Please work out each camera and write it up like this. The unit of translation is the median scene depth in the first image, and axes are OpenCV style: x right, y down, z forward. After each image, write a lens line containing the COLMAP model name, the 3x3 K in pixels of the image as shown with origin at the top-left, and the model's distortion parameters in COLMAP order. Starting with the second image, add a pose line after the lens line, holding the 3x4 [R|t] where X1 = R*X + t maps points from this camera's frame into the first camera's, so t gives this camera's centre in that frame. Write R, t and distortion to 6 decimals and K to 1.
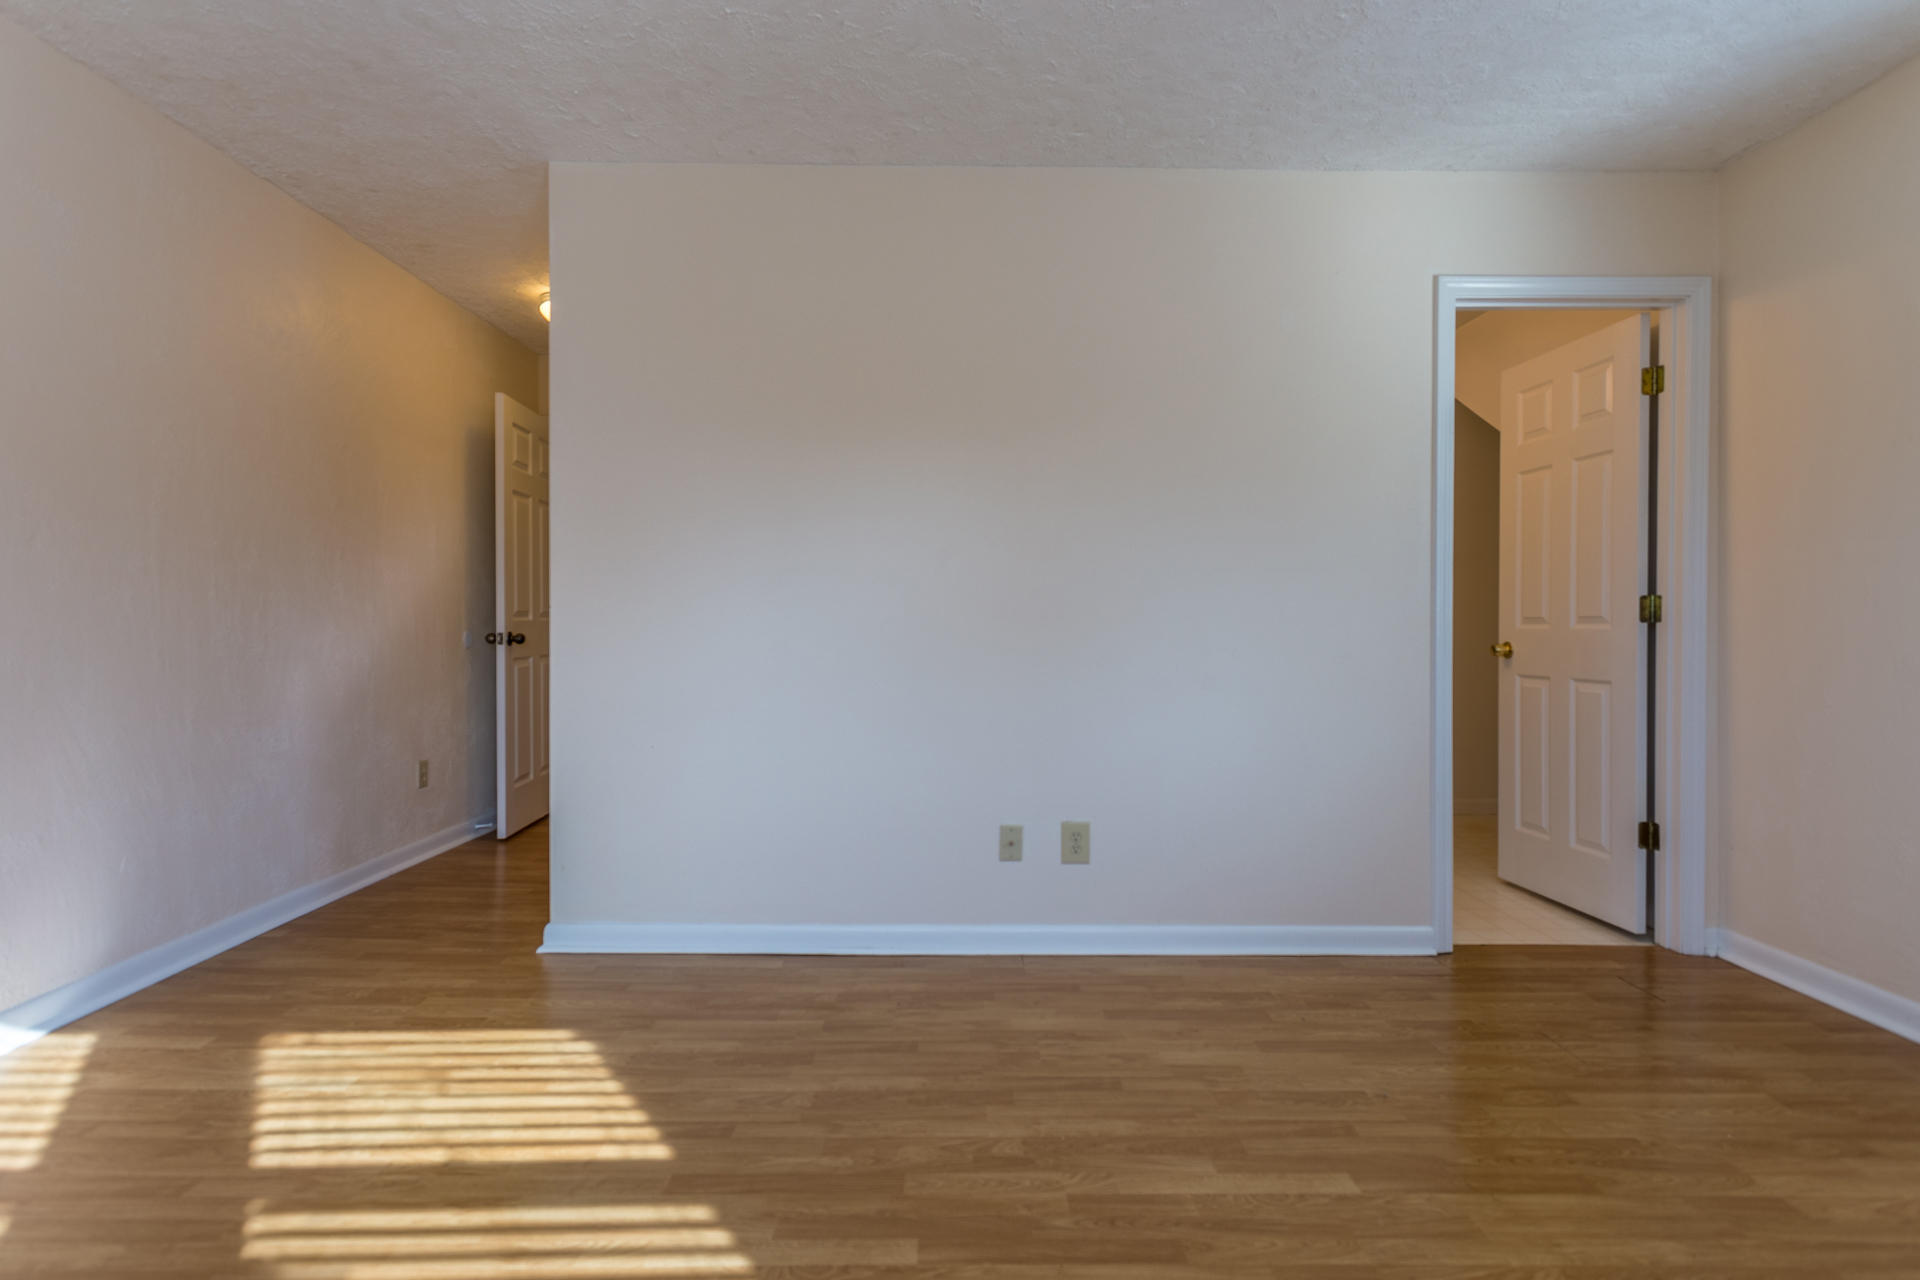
lens RADIAL K [[938.0, 0, 944.6], [0, 938.0, 636.0], [0, 0, 1]] dist [-0.001625, 0.001633]
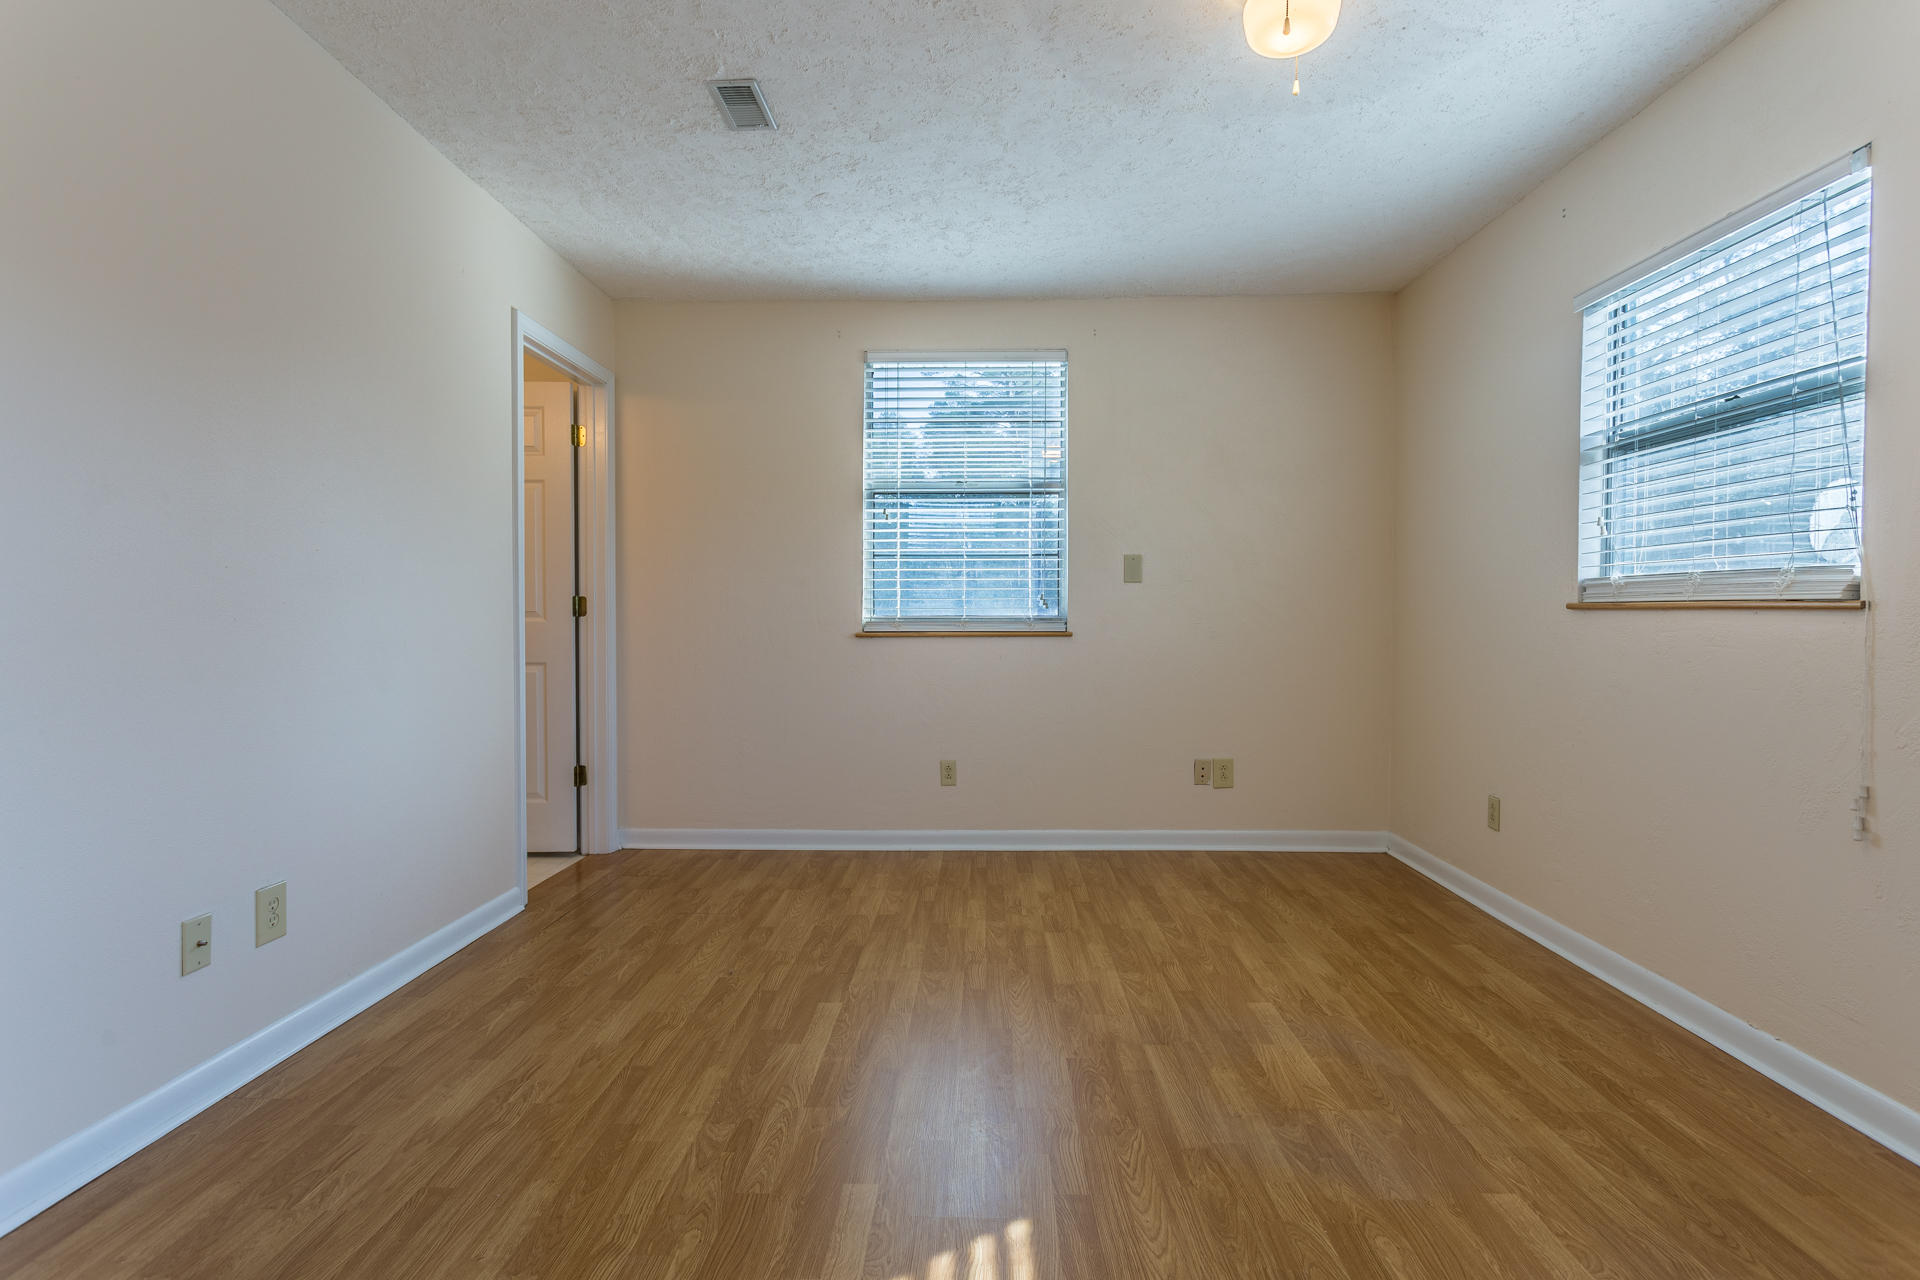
lens RADIAL K [[938.0, 0, 945.7], [0, 938.0, 629.1], [0, 0, 1]] dist [-0.001625, 0.001633]
pose [[0.043262, -0.013782, 0.998969, -0.717851], [0.012263, 0.999837, 0.013263, -0.009807], [-0.998988, 0.011676, 0.043424, 0.539083]]
